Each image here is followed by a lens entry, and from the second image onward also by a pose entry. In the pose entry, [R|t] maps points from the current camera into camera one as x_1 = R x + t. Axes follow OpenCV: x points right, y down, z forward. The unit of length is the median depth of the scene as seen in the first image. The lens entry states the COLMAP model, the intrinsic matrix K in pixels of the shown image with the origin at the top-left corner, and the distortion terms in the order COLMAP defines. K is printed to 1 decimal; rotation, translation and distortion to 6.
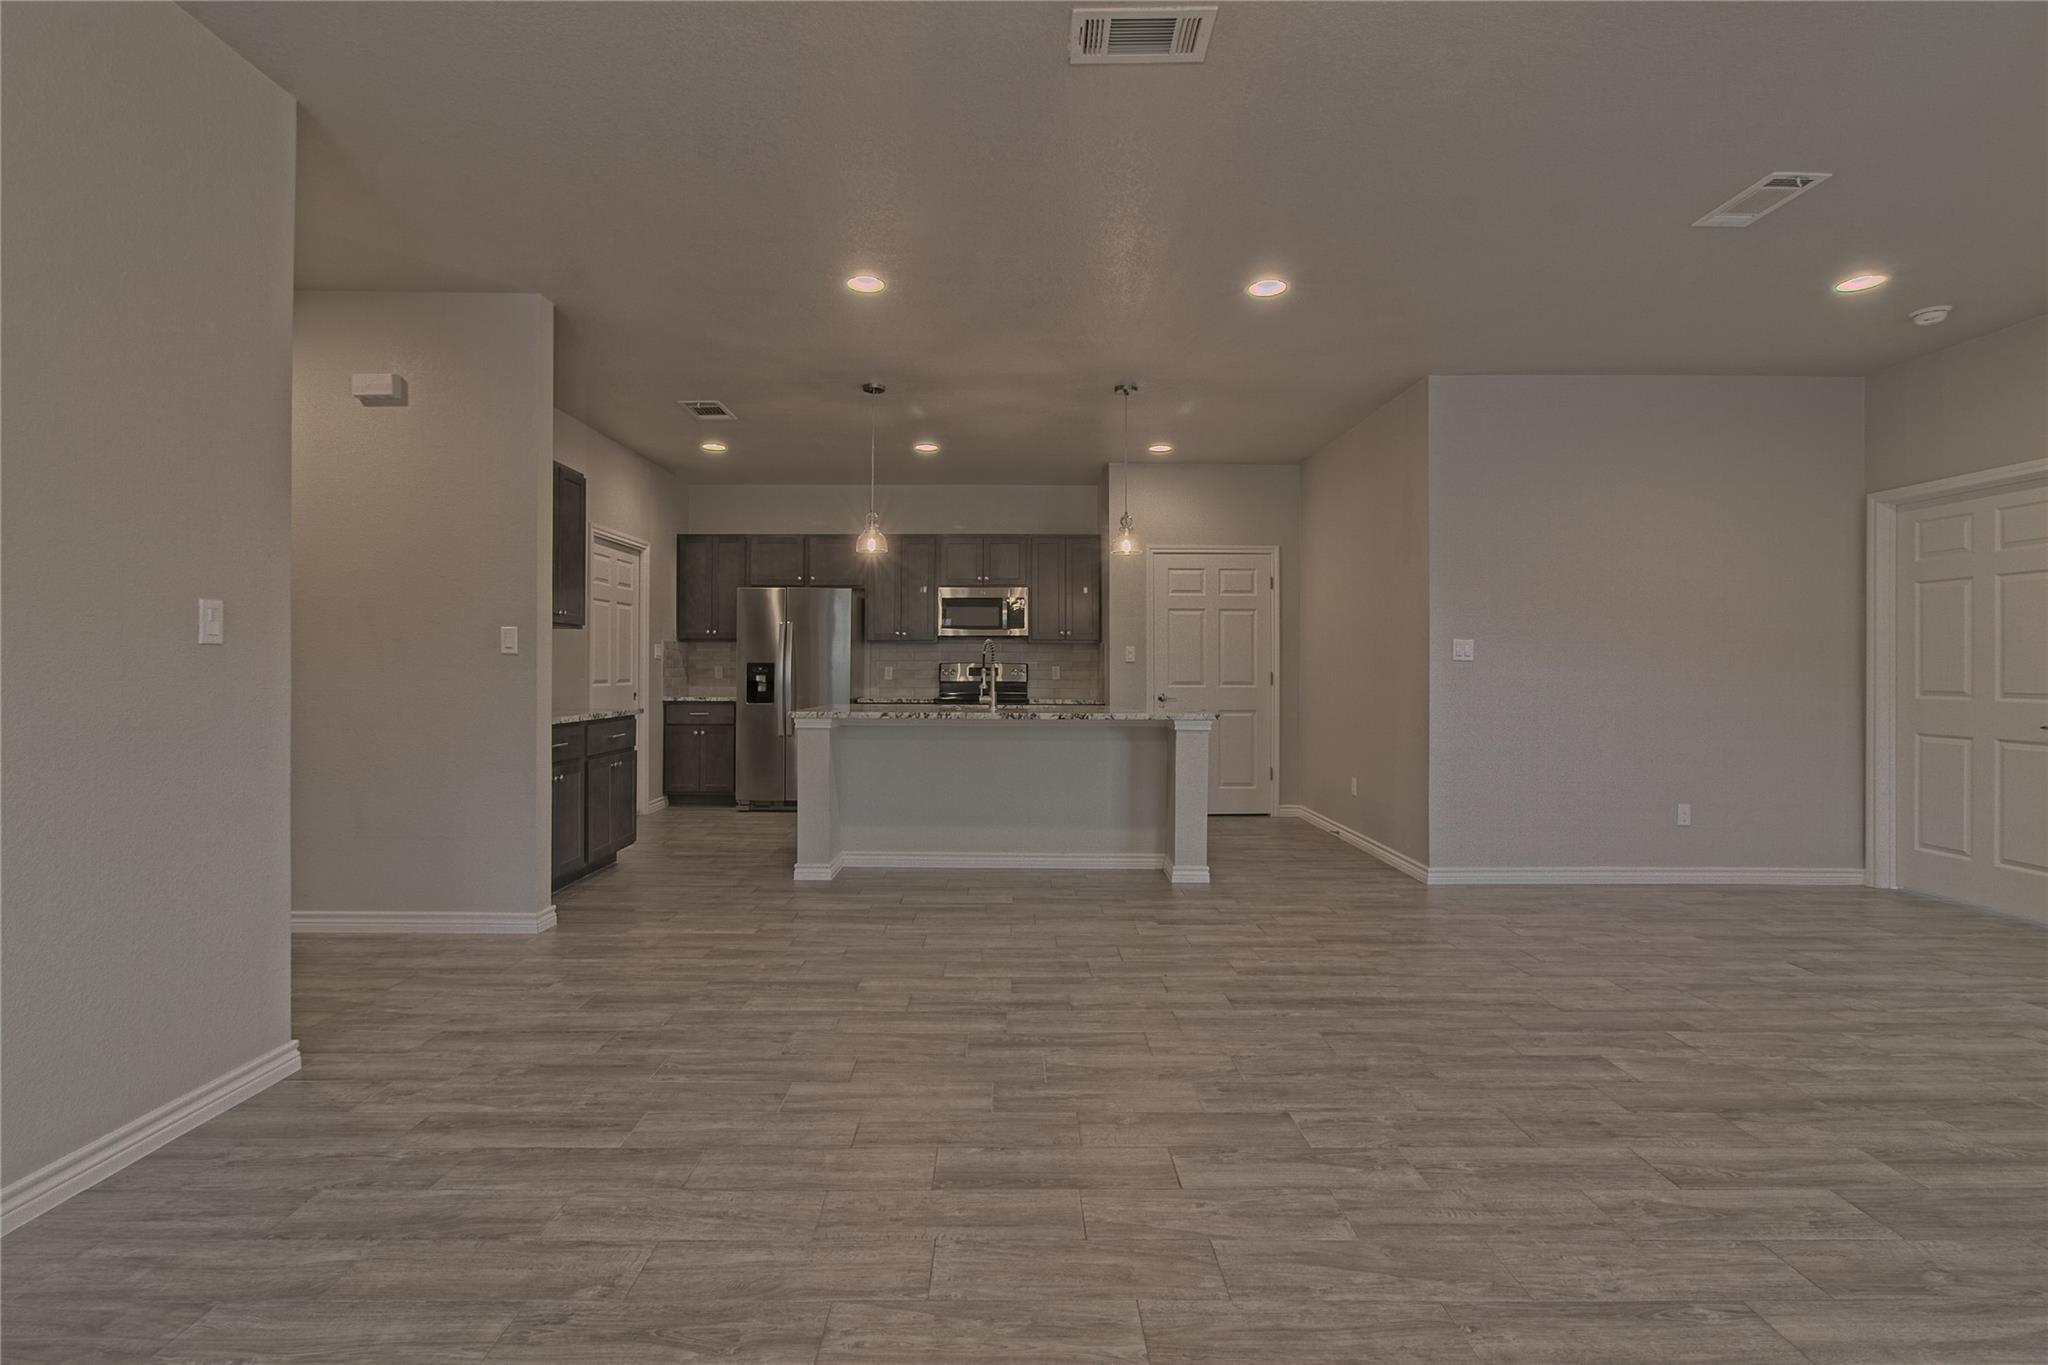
lens RADIAL K [[948.7, 0, 1013.6], [0, 948.7, 665.5], [0, 0, 1]] dist [-0.015449, 0.009004]
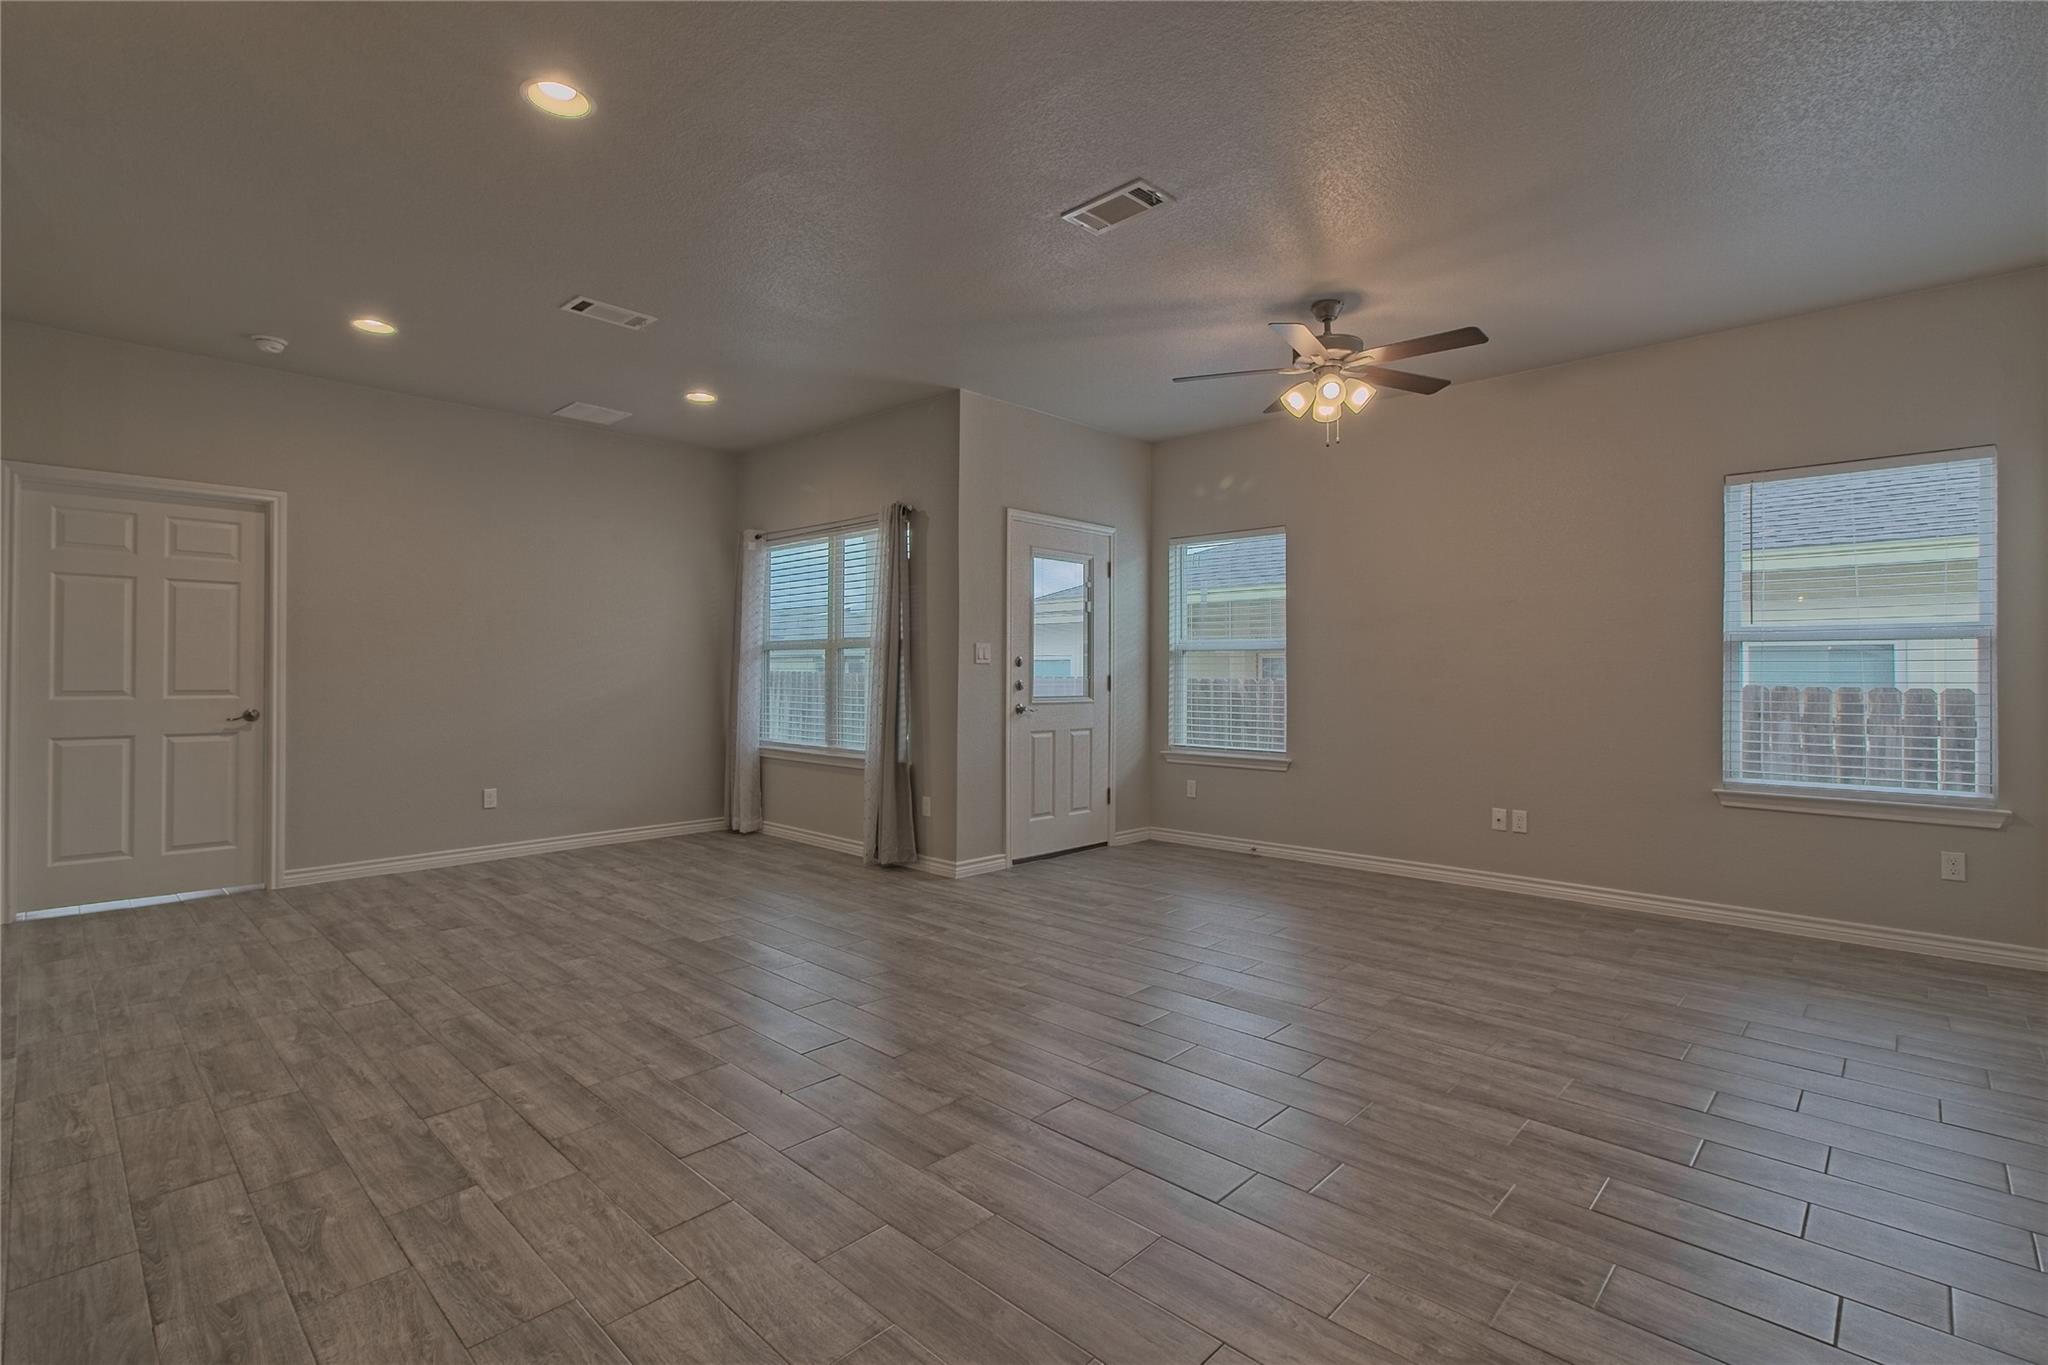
lens RADIAL K [[942.8, 0, 1014.9], [0, 942.8, 670.4], [0, 0, 1]] dist [-0.014709, 0.009860]
pose [[-0.719978, -0.003168, 0.693989, -0.519205], [-0.008646, 0.999953, -0.004404, 0.003434], [-0.693943, -0.009171, -0.719972, 1.541086]]
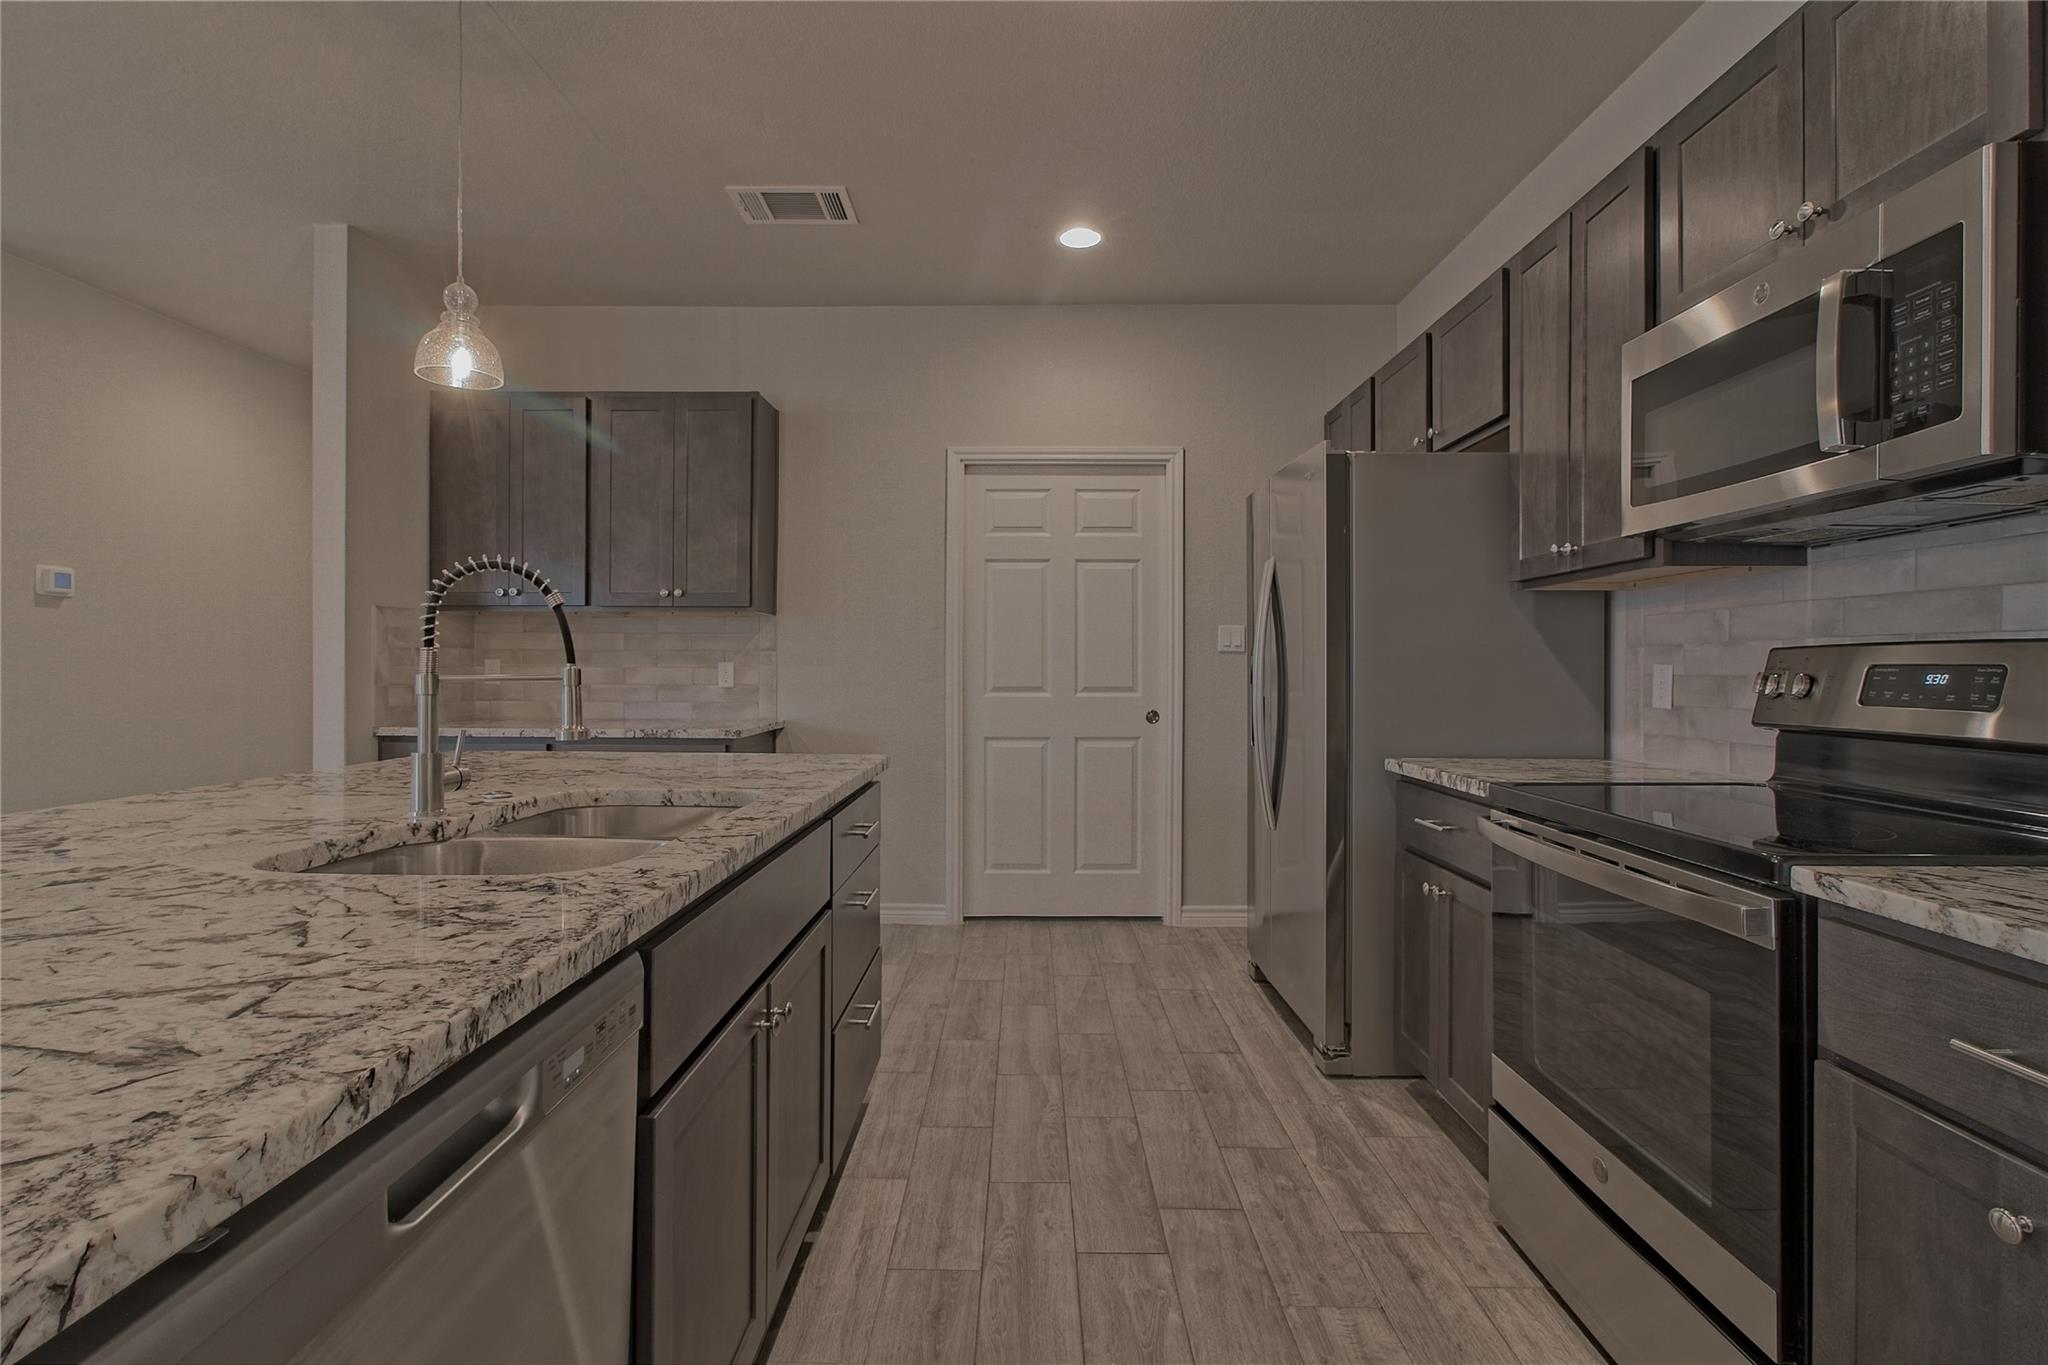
lens RADIAL K [[950.2, 0, 1007.5], [0, 950.2, 672.8], [0, 0, 1]] dist [0.003083, 0.000764]
pose [[-0.027758, 0.001096, -0.999614, 0.428915], [-0.001021, 0.999999, 0.001125, 0.009676], [0.999614, 0.001052, -0.027757, 2.090737]]
